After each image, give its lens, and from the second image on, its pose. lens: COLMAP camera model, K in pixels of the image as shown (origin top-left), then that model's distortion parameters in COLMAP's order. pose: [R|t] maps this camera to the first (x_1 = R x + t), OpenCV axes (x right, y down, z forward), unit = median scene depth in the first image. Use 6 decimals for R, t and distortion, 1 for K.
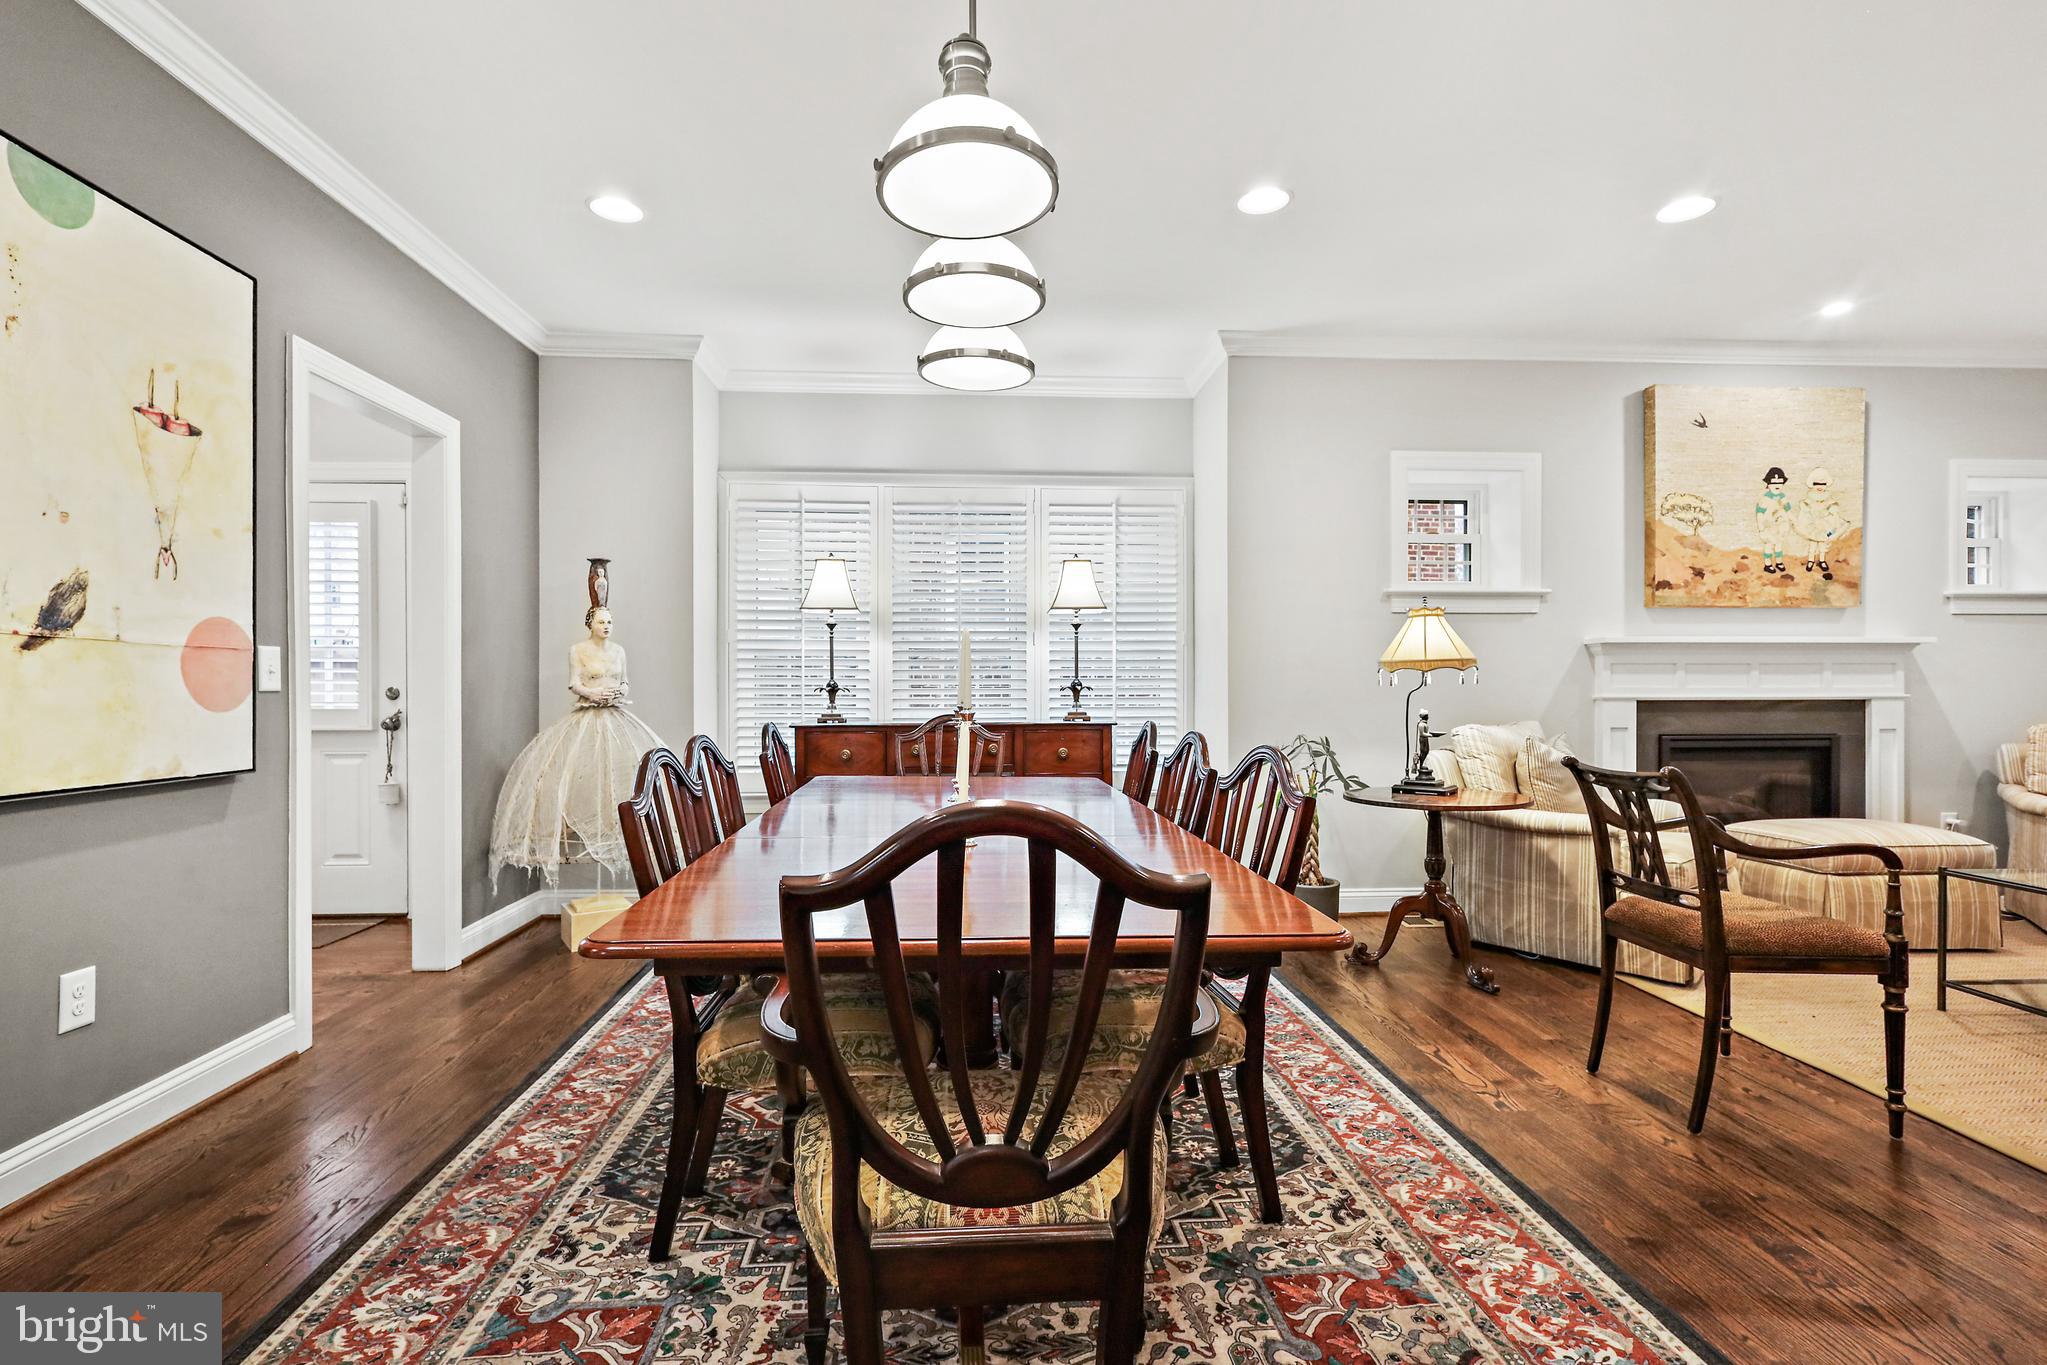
lens RADIAL K [[961.8, 0, 1019.8], [0, 961.8, 685.4], [0, 0, 1]] dist [-0.000161, -0.000779]
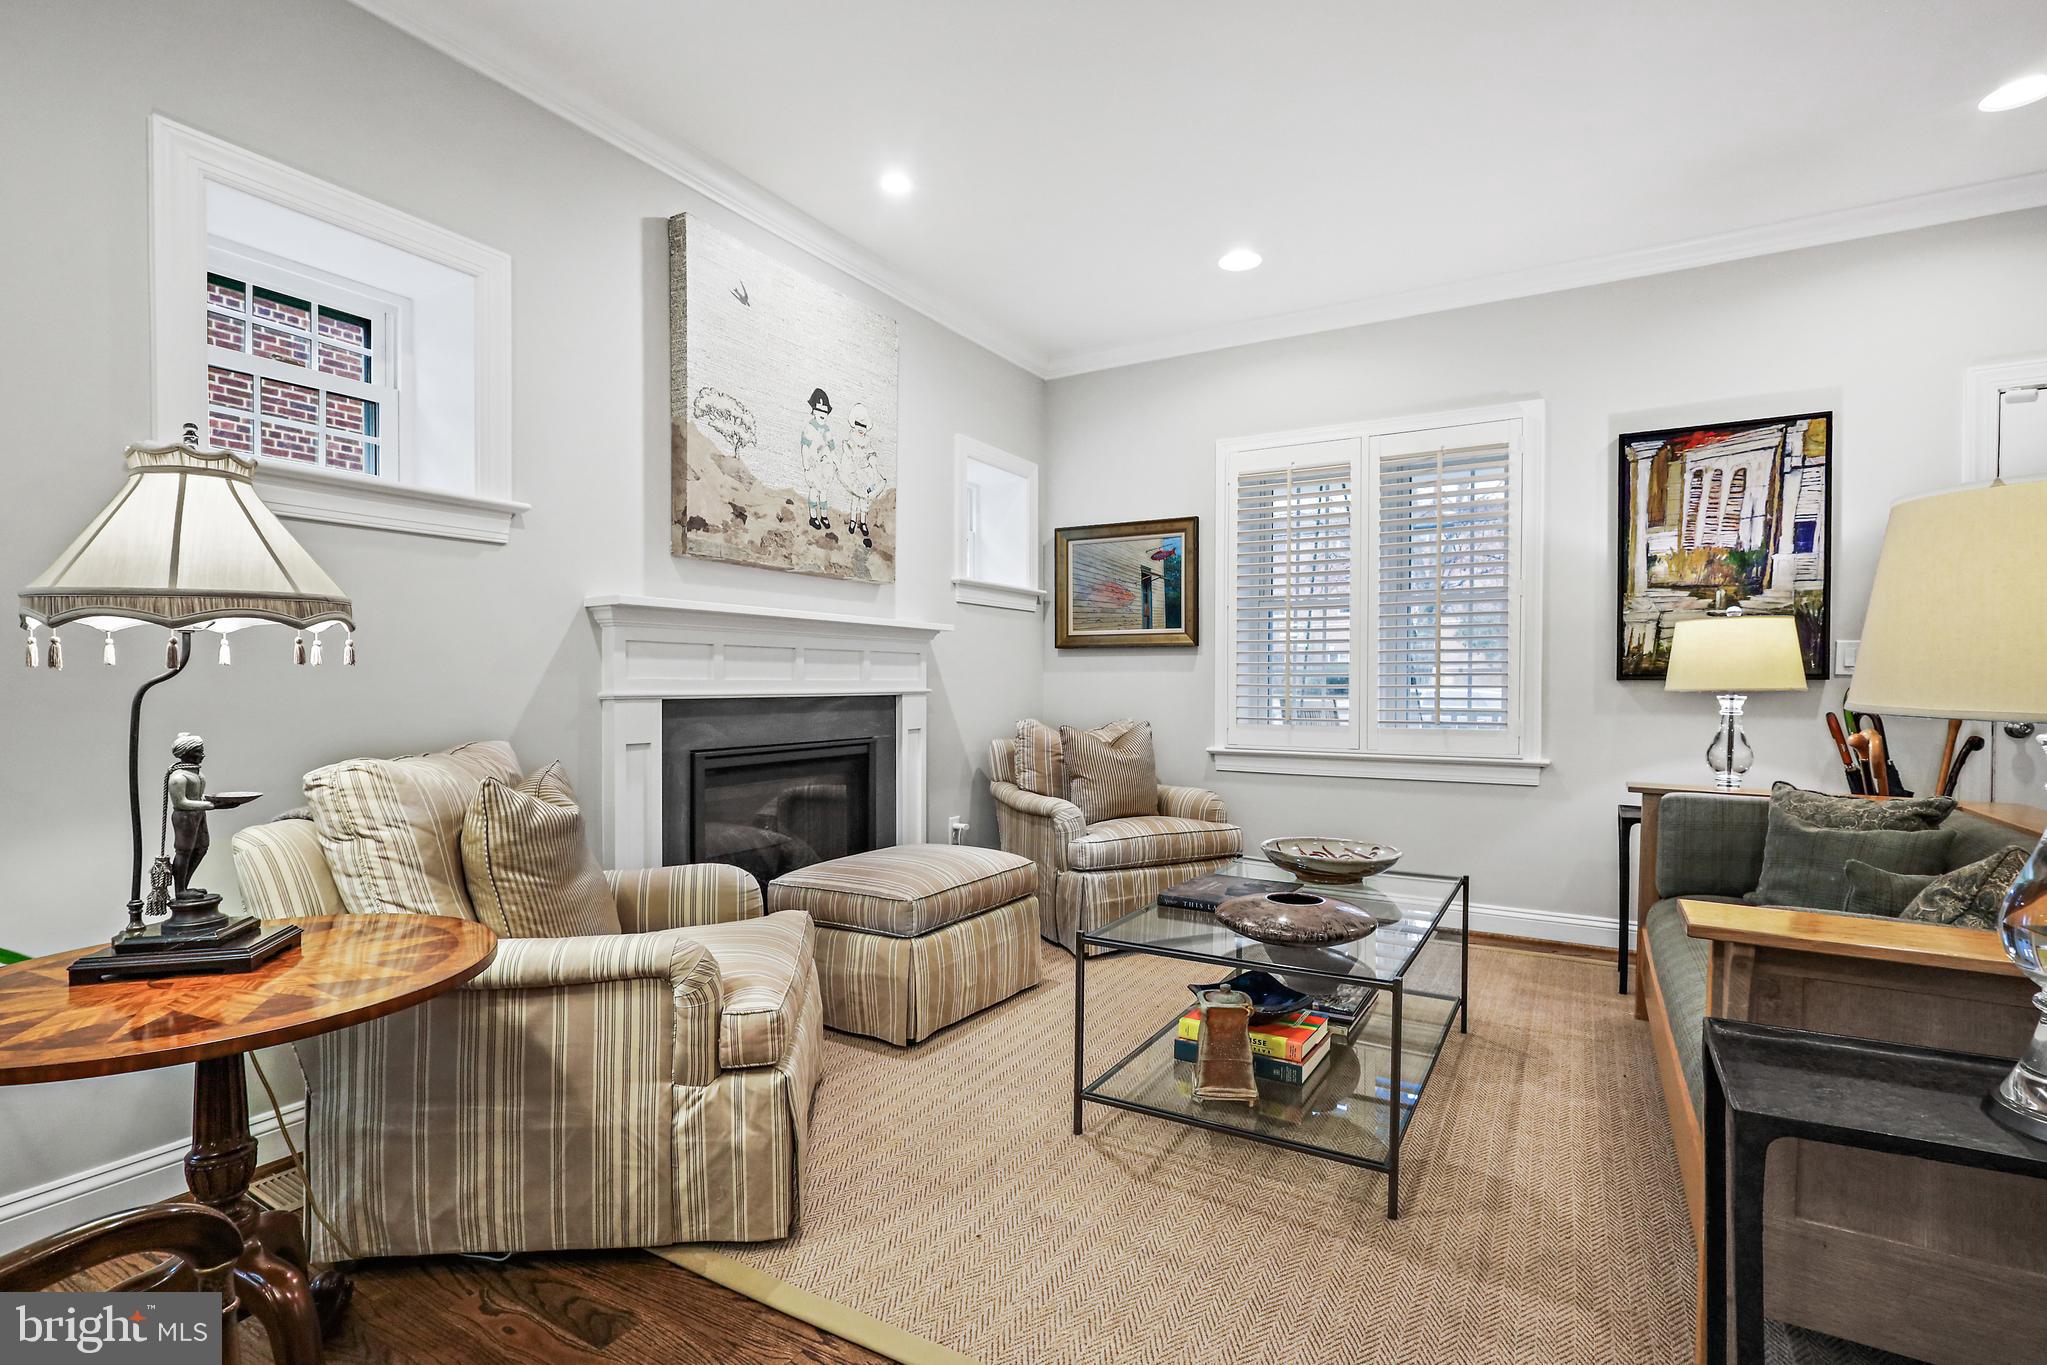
lens RADIAL K [[961.8, 0, 1023.9], [0, 961.8, 700.1], [0, 0, 1]] dist [-0.000161, -0.000779]
pose [[0.555303, -0.012843, 0.831549, 0.244059], [-0.000979, 0.999870, 0.016096, 0.005380], [-0.831648, -0.009752, 0.555218, 0.446838]]
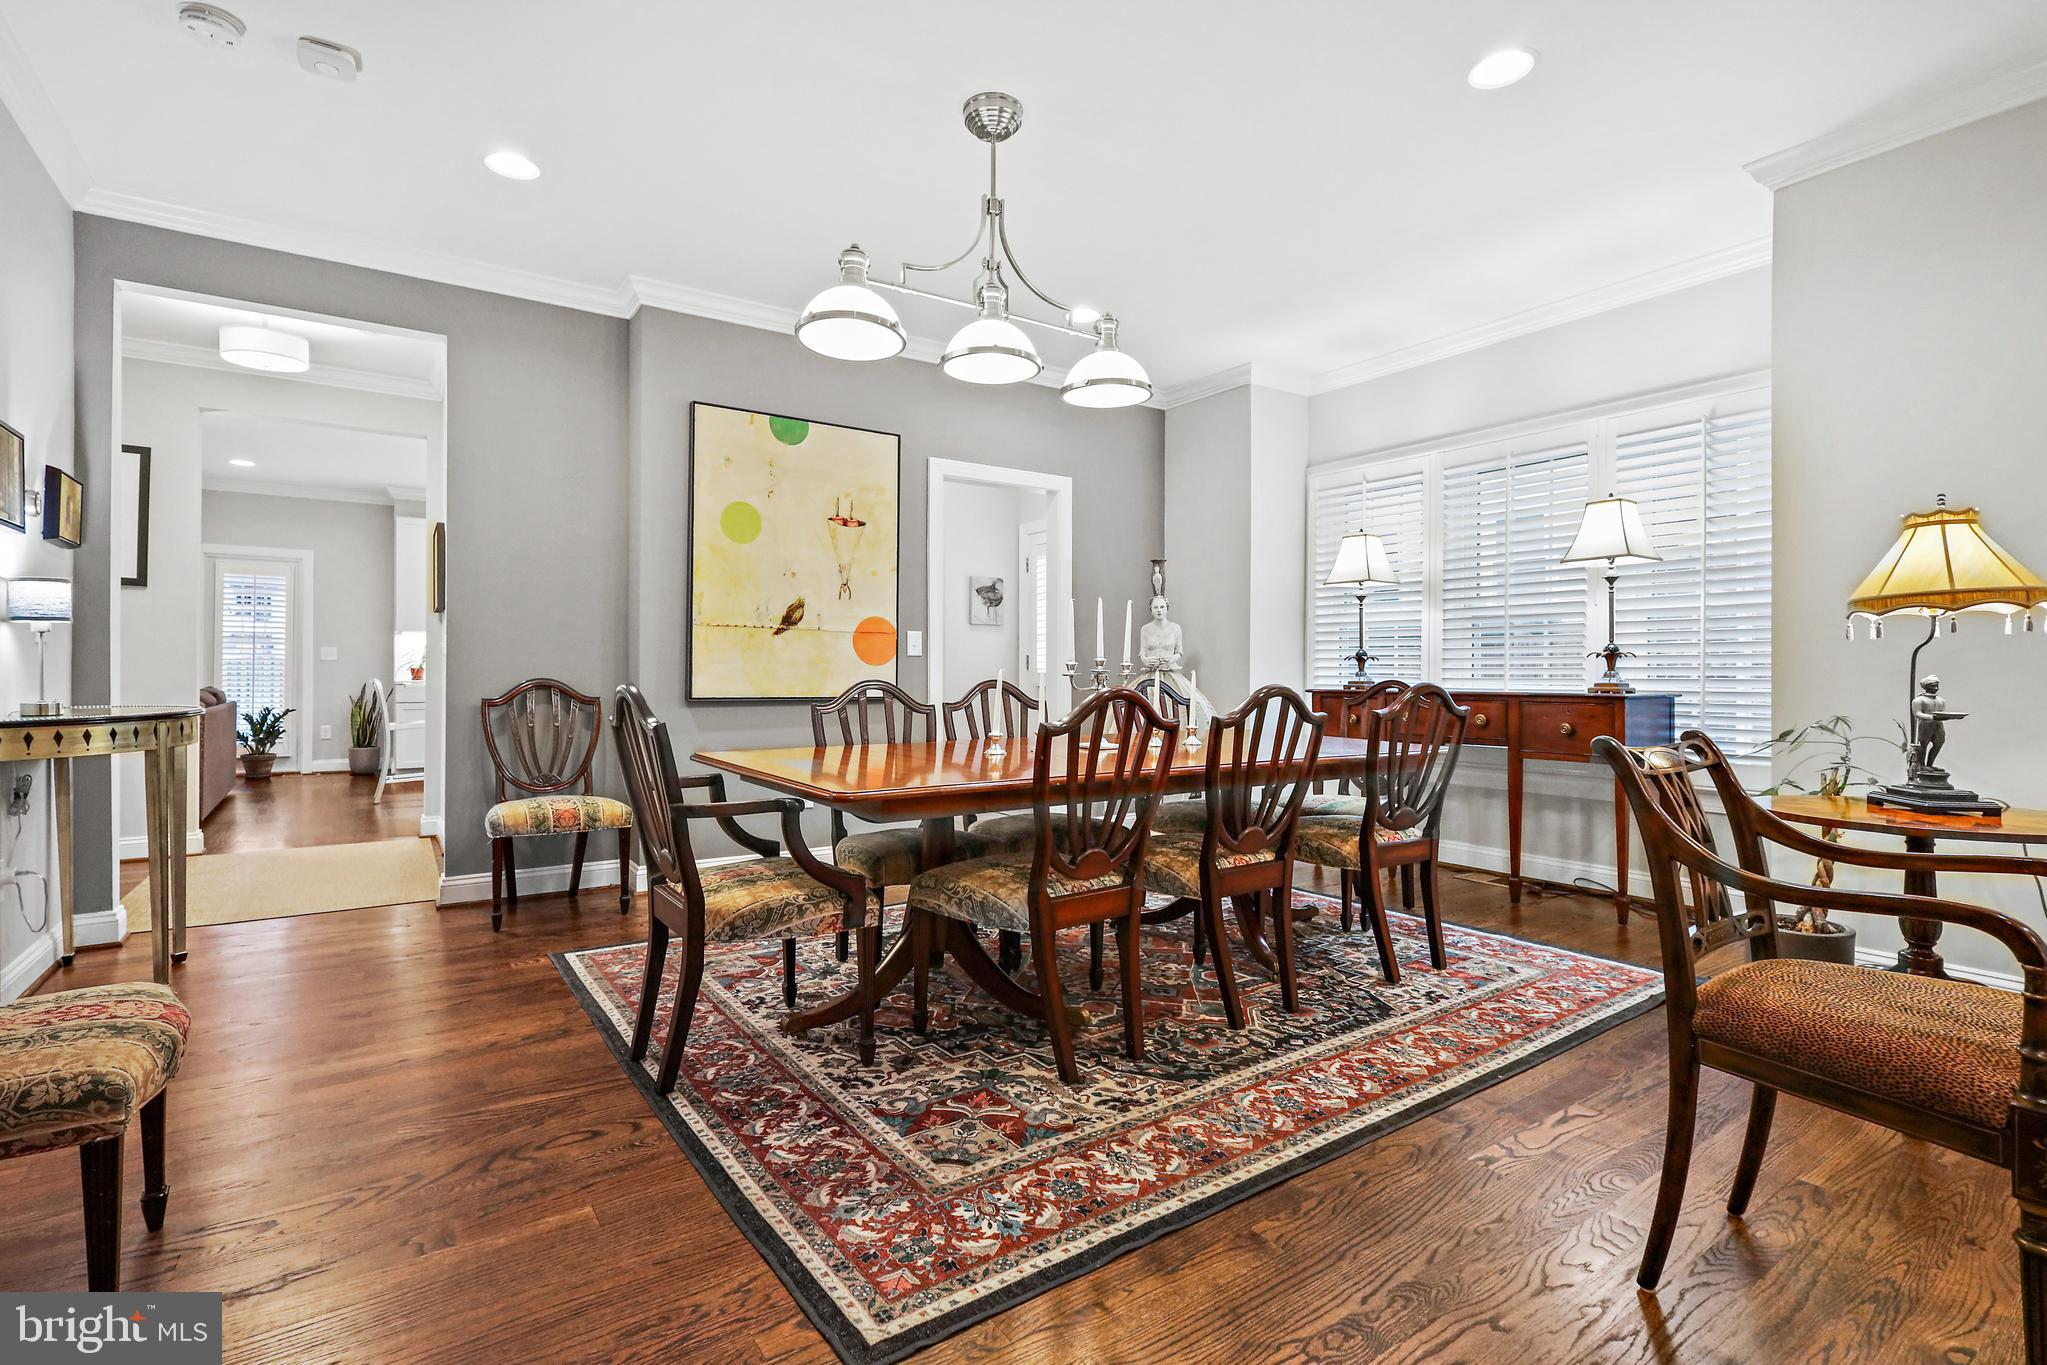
lens RADIAL K [[961.8, 0, 1023.5], [0, 961.8, 663.8], [0, 0, 1]] dist [-0.000161, -0.000779]
pose [[0.511678, -0.003470, -0.859170, 0.542415], [-0.004137, 0.999970, -0.006503, 0.019712], [0.859167, 0.006881, 0.511649, 0.145459]]
